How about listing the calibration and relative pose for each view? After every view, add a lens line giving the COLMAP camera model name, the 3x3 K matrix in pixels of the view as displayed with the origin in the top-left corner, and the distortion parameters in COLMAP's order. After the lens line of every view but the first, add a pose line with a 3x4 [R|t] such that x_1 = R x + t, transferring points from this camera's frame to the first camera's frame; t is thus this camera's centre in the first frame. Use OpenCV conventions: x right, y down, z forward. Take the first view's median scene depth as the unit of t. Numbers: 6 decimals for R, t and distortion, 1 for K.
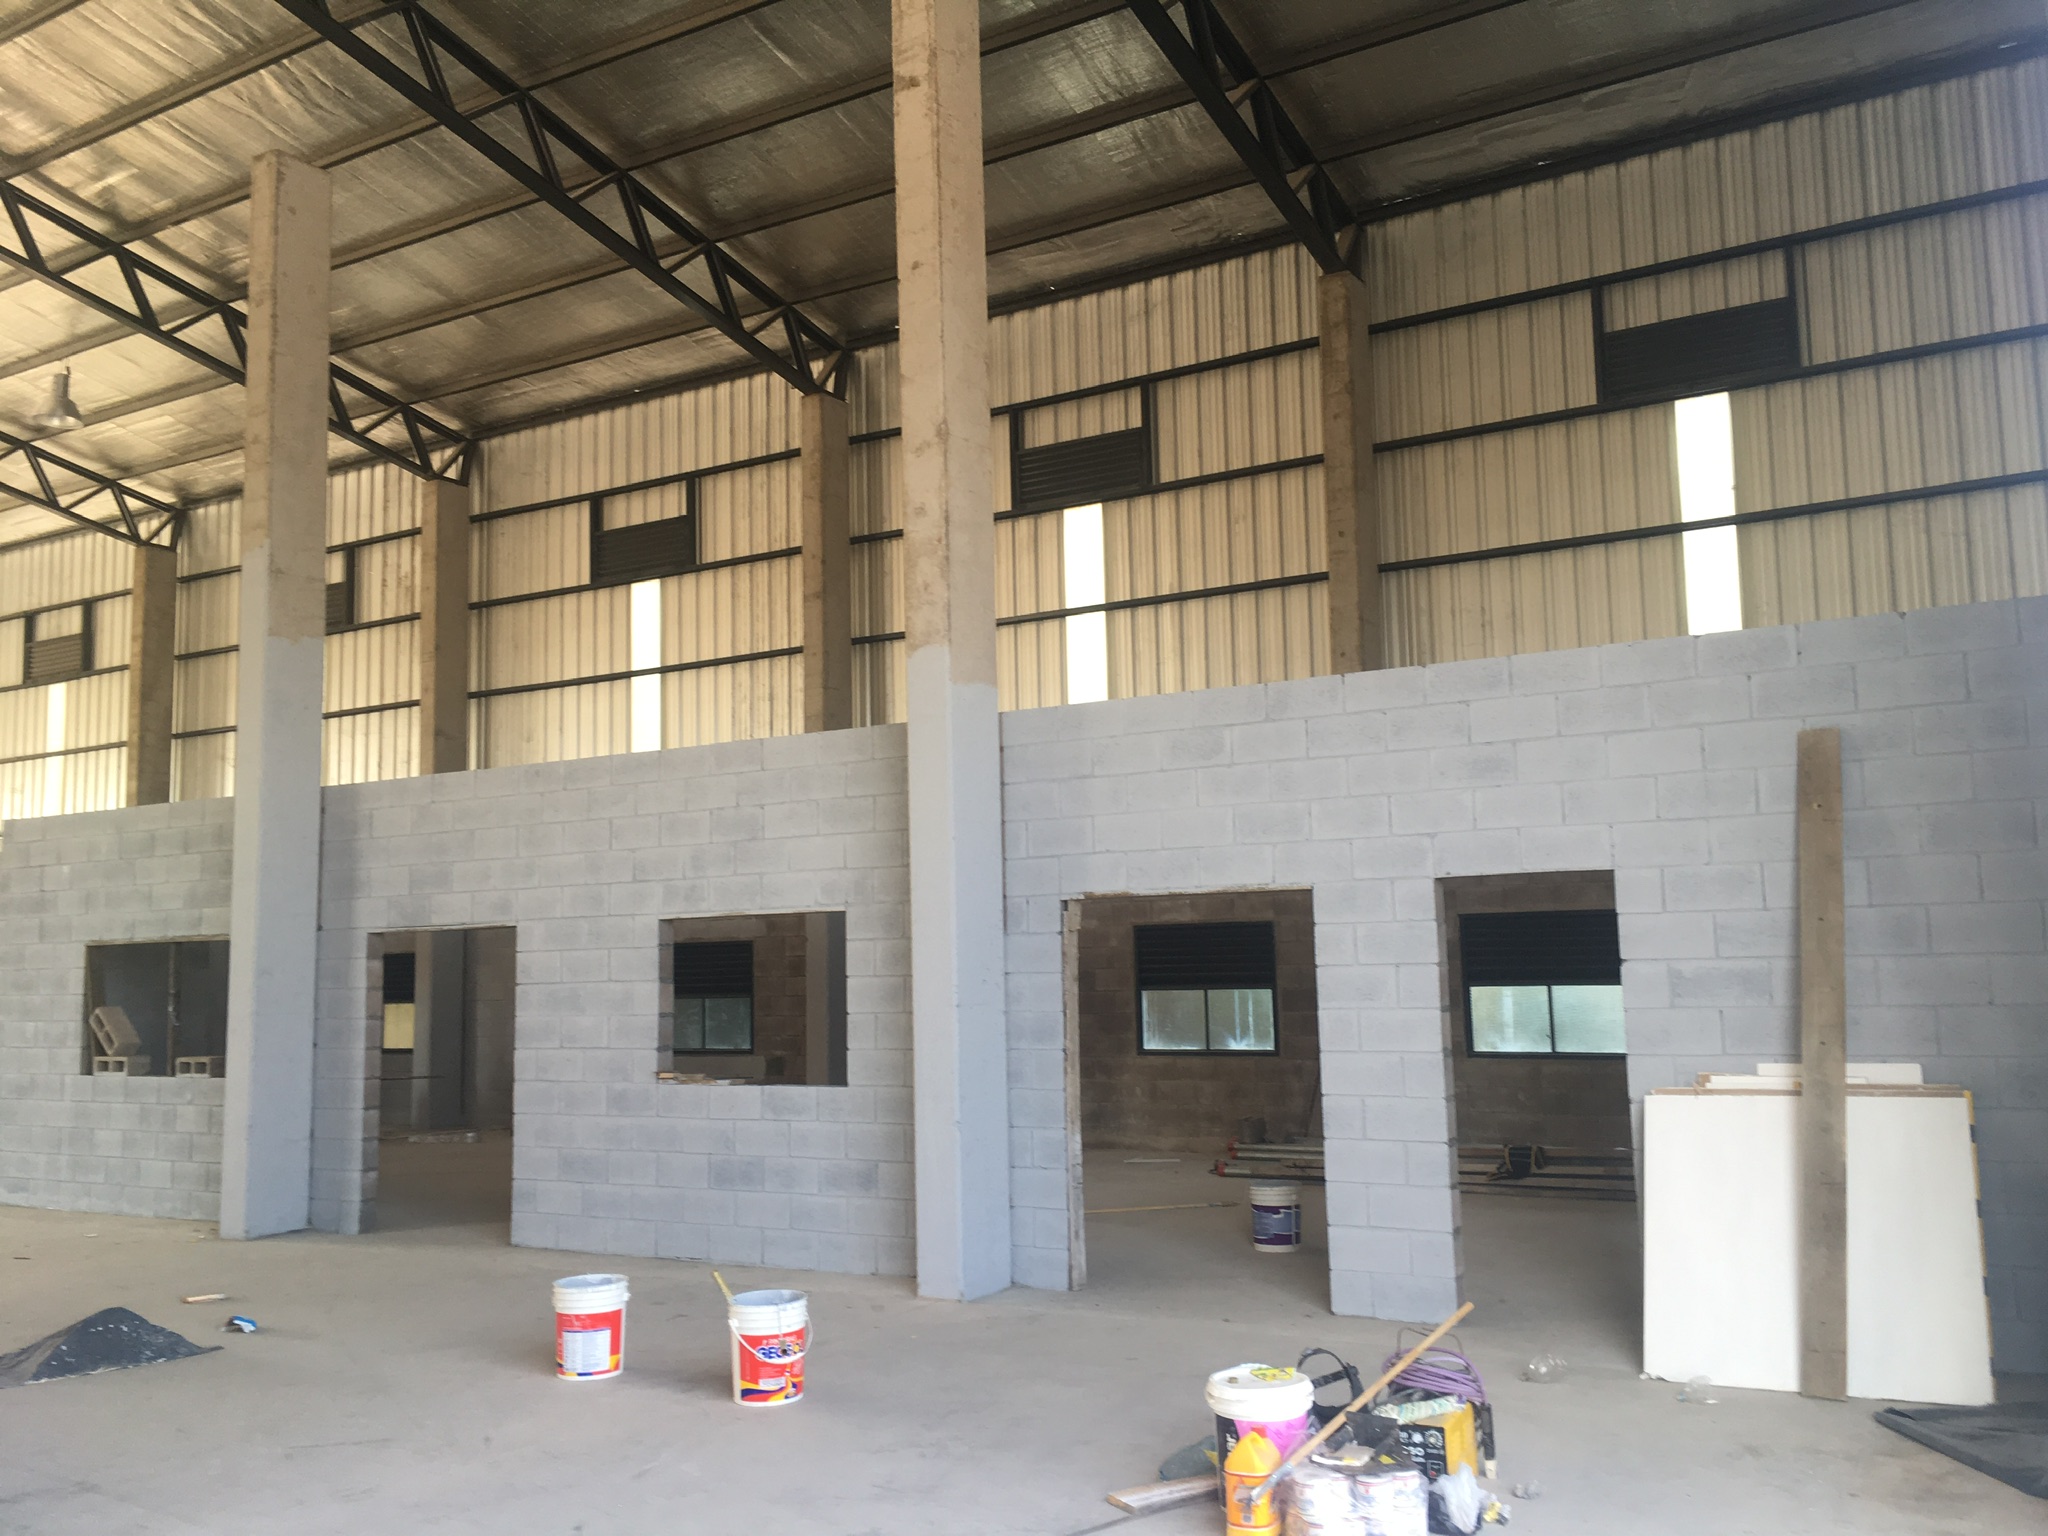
lens RADIAL K [[1724.3, 0, 1024.0], [0, 1724.3, 768.0], [0, 0, 1]] dist [-0.000265, -0.002455]
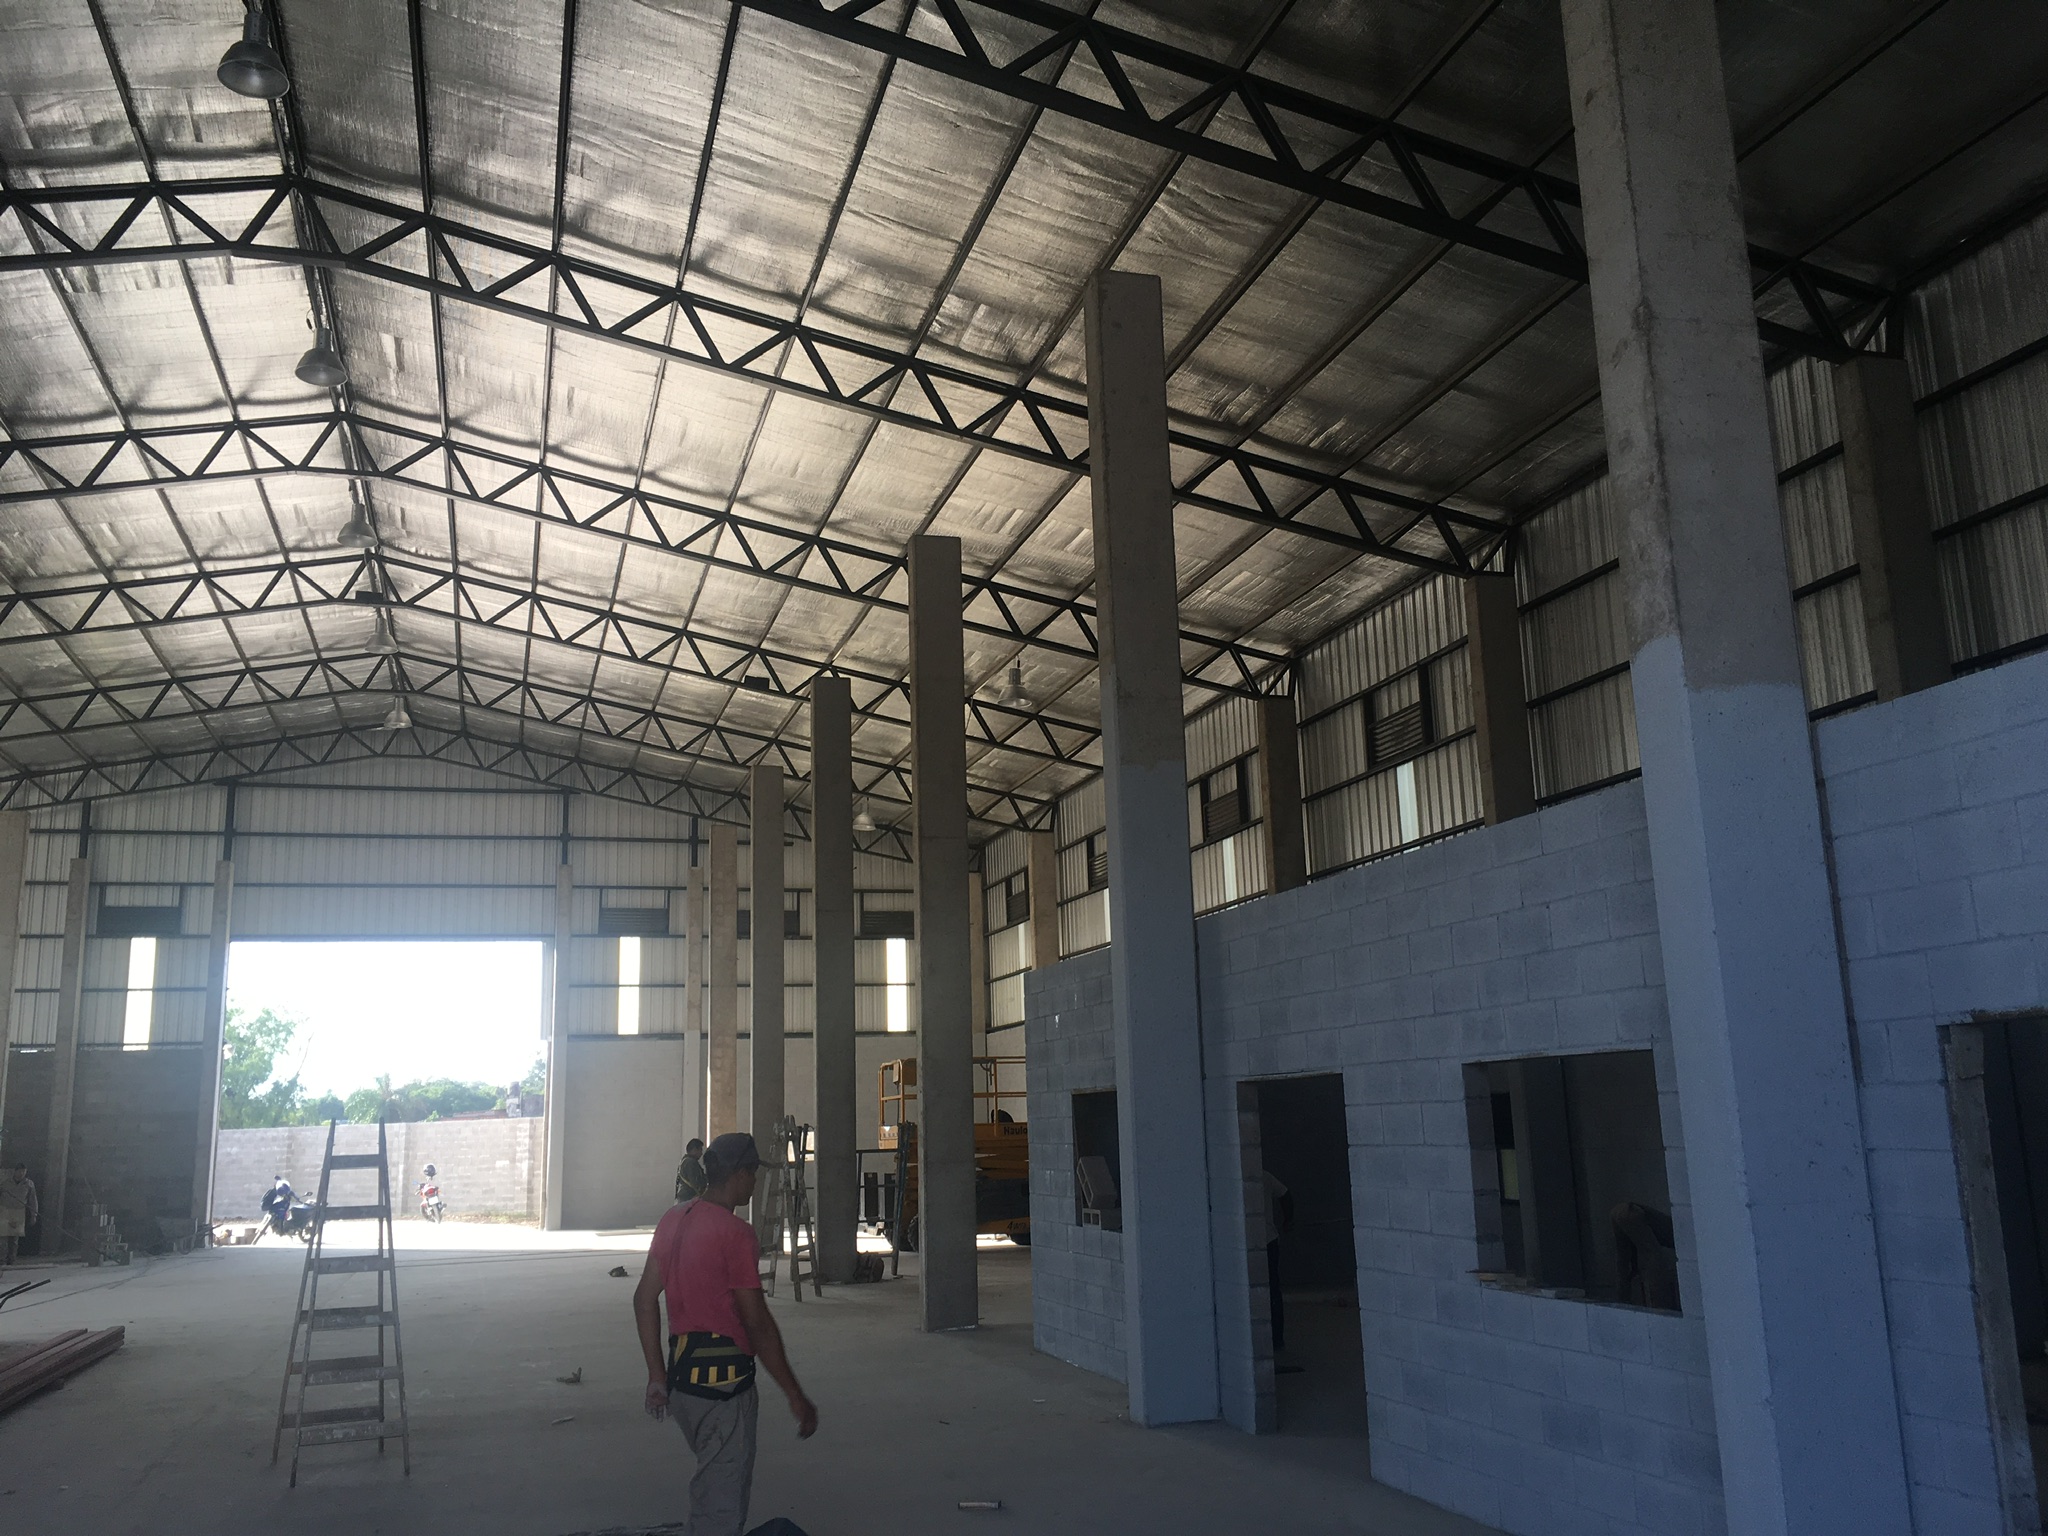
lens RADIAL K [[1713.4, 0, 1024.0], [0, 1713.4, 768.0], [0, 0, 1]] dist [0.062443, -0.089190]
pose [[0.730846, -0.135941, -0.668868, 0.160176], [0.088434, 0.990565, -0.104695, 0.019337], [0.676789, 0.017366, 0.735972, 0.285243]]
